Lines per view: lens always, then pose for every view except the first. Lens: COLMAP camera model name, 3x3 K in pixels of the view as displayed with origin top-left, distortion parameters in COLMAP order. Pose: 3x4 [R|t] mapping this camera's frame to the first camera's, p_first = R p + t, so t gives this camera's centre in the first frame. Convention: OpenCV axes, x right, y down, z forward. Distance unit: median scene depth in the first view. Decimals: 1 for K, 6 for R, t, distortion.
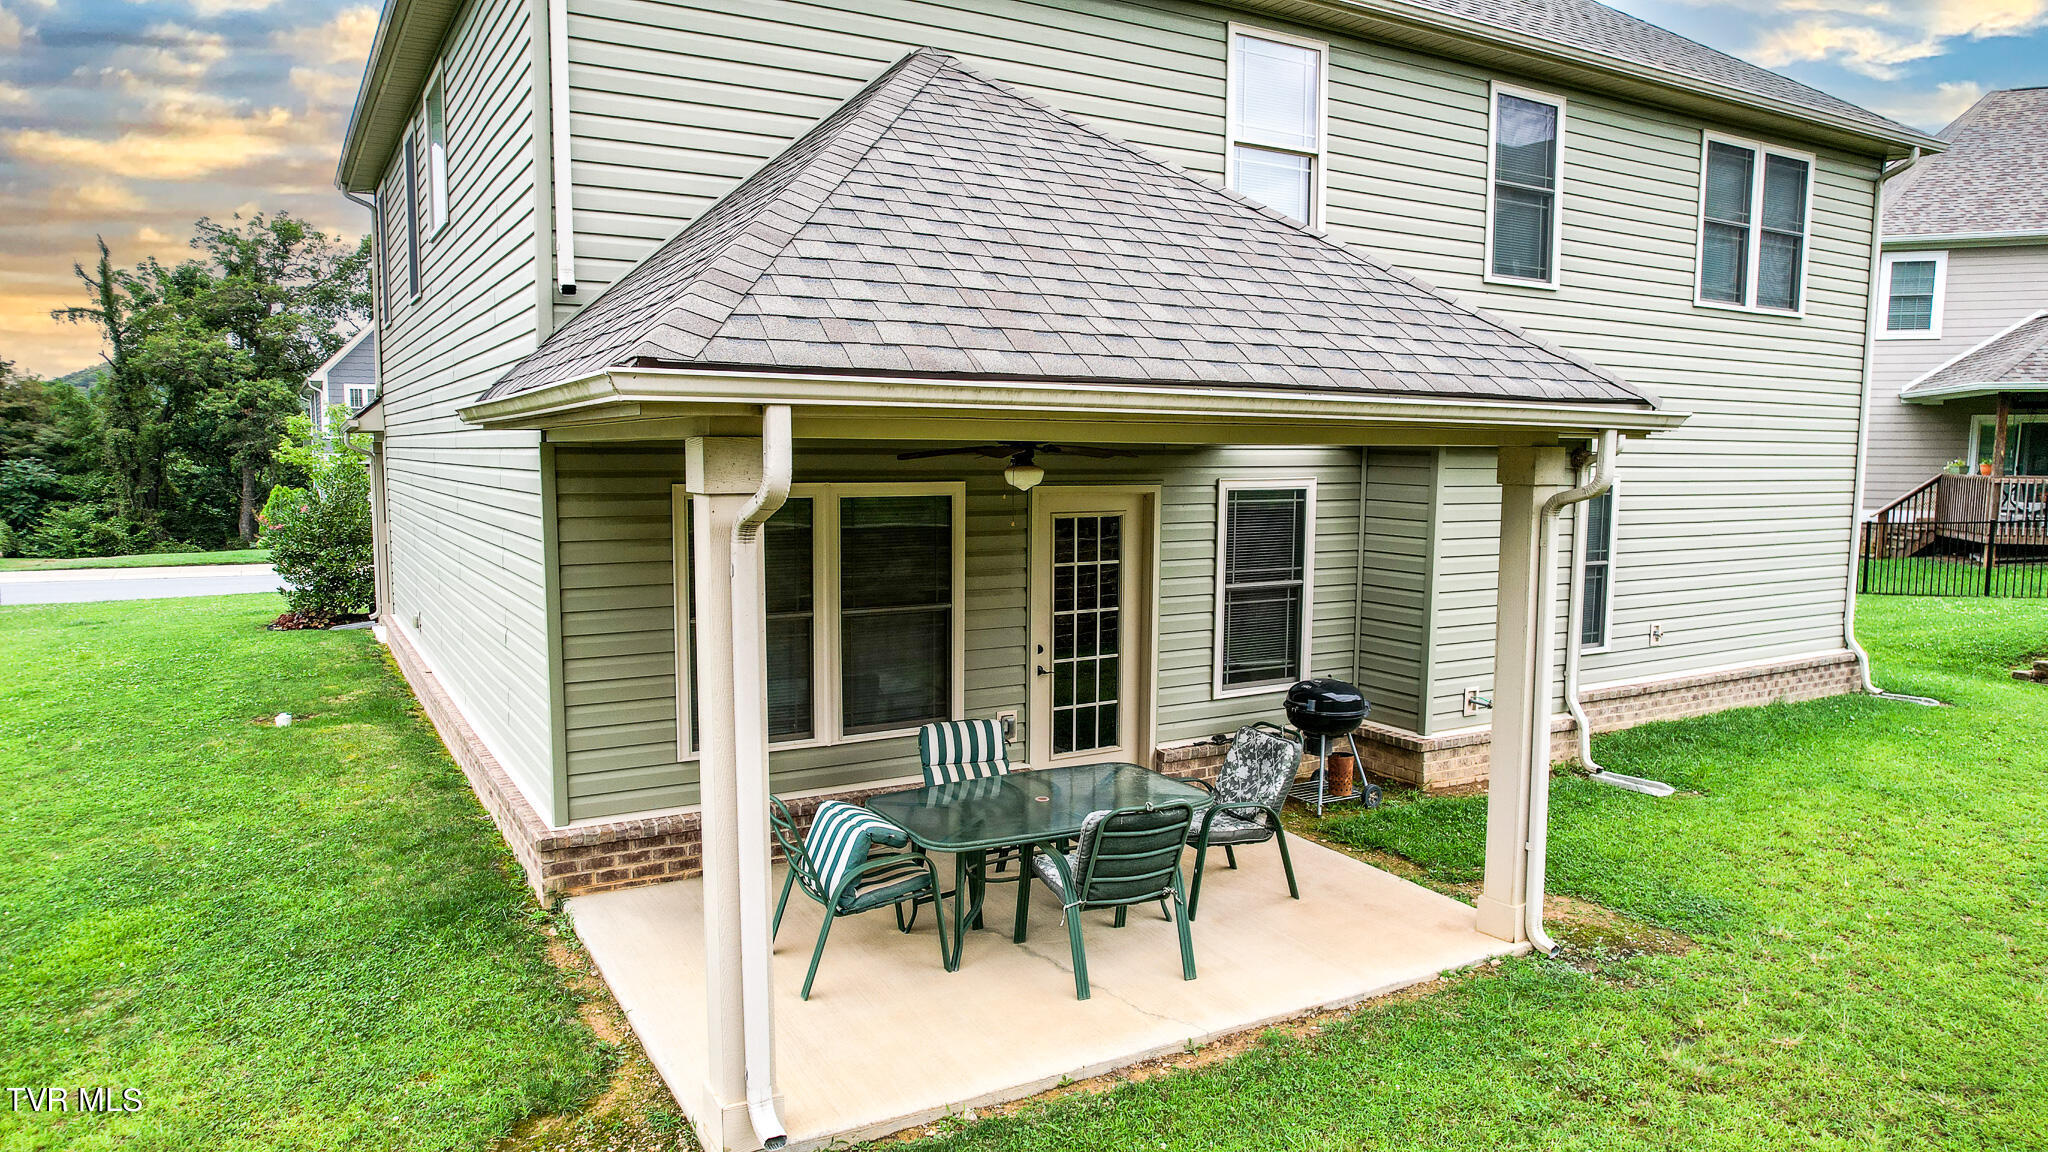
lens RADIAL K [[1309.4, 0, 1022.1], [0, 1309.4, 593.1], [0, 0, 1]] dist [-0.074309, 0.067460]
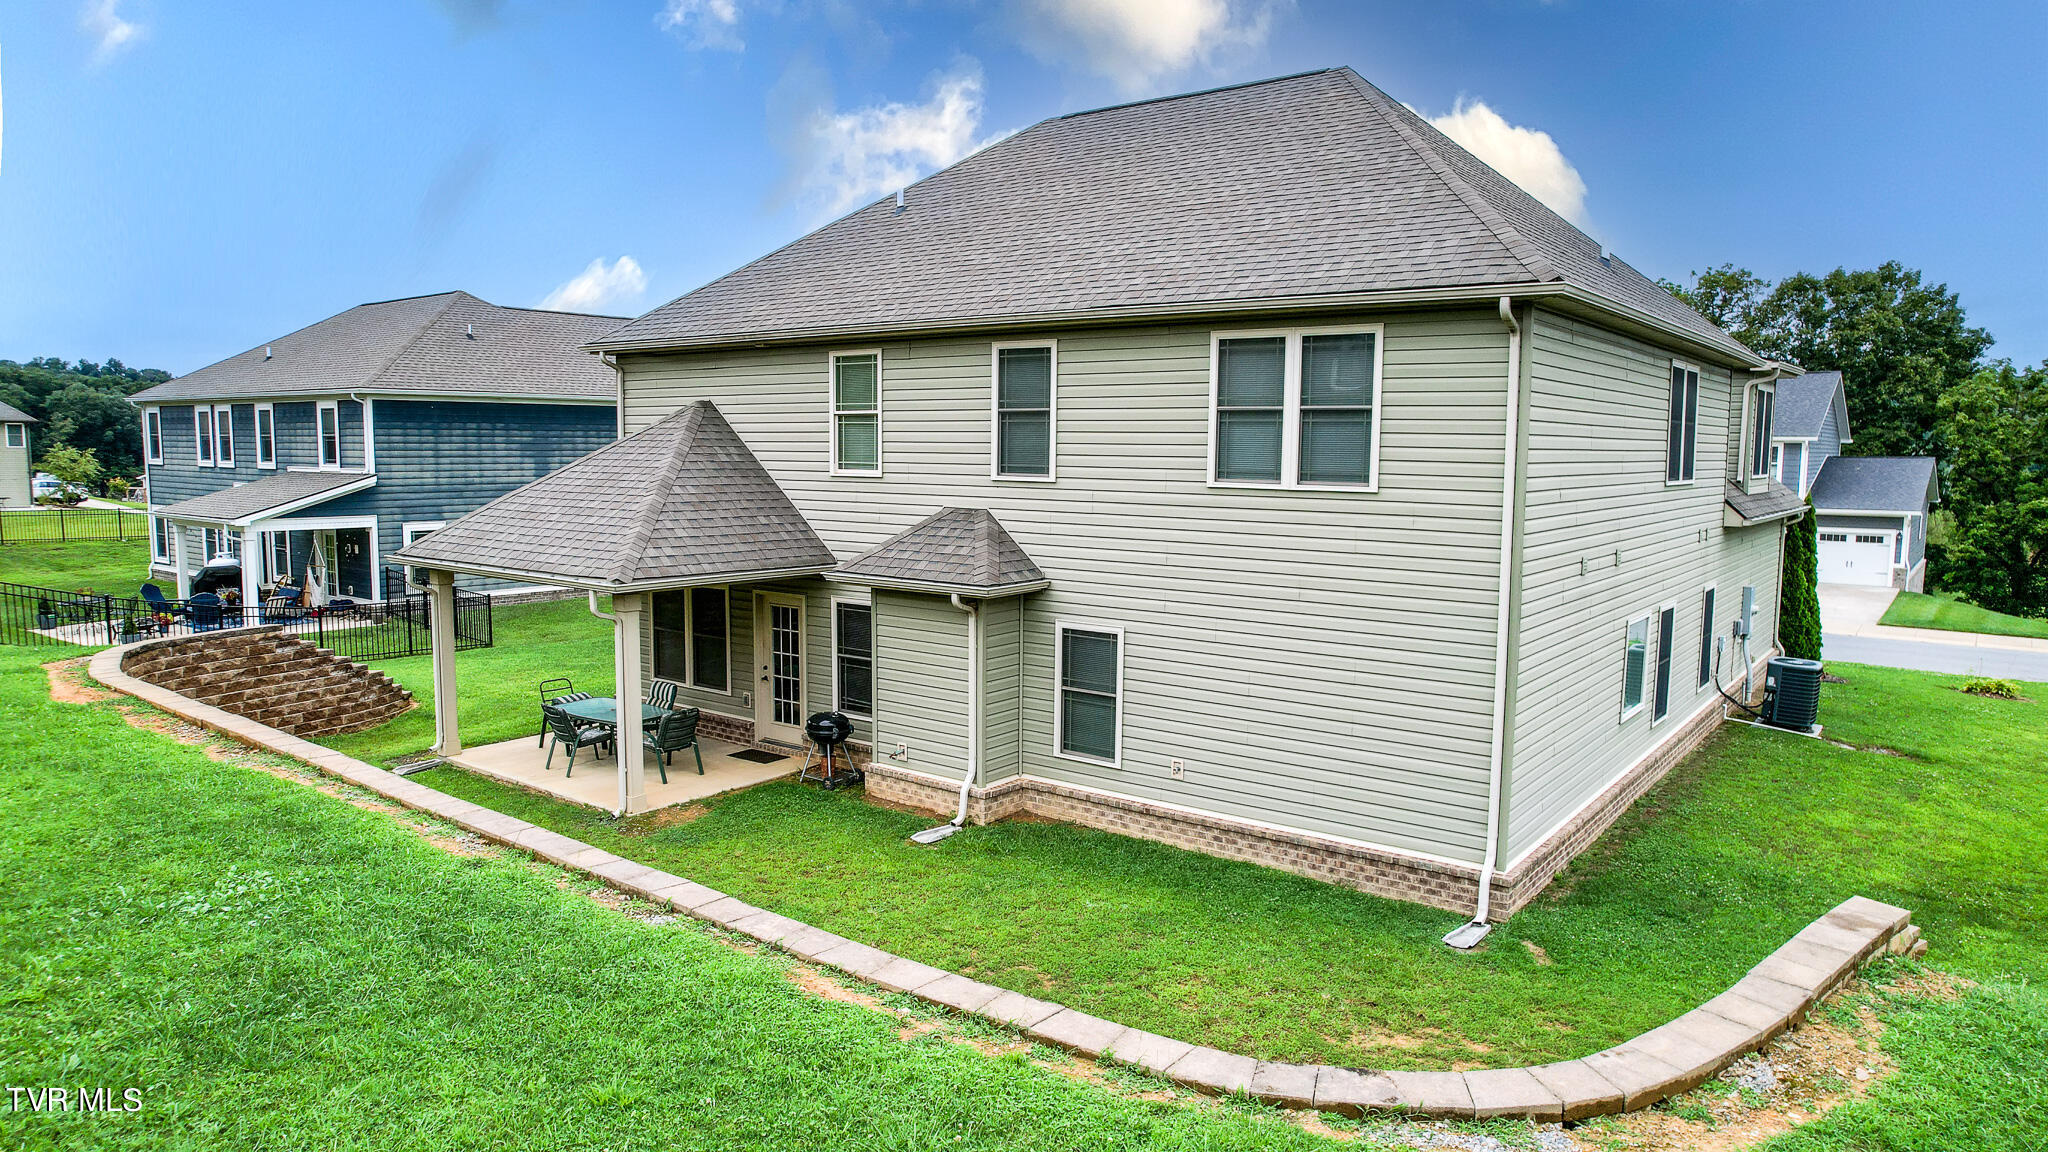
lens RADIAL K [[1309.4, 0, 1022.1], [0, 1309.4, 593.1], [0, 0, 1]] dist [-0.074309, 0.067460]
pose [[0.373050, 0.102856, -0.922092, 1.522880], [-0.110997, 0.991646, 0.065709, -0.188119], [0.921148, 0.077836, 0.381351, 0.425337]]
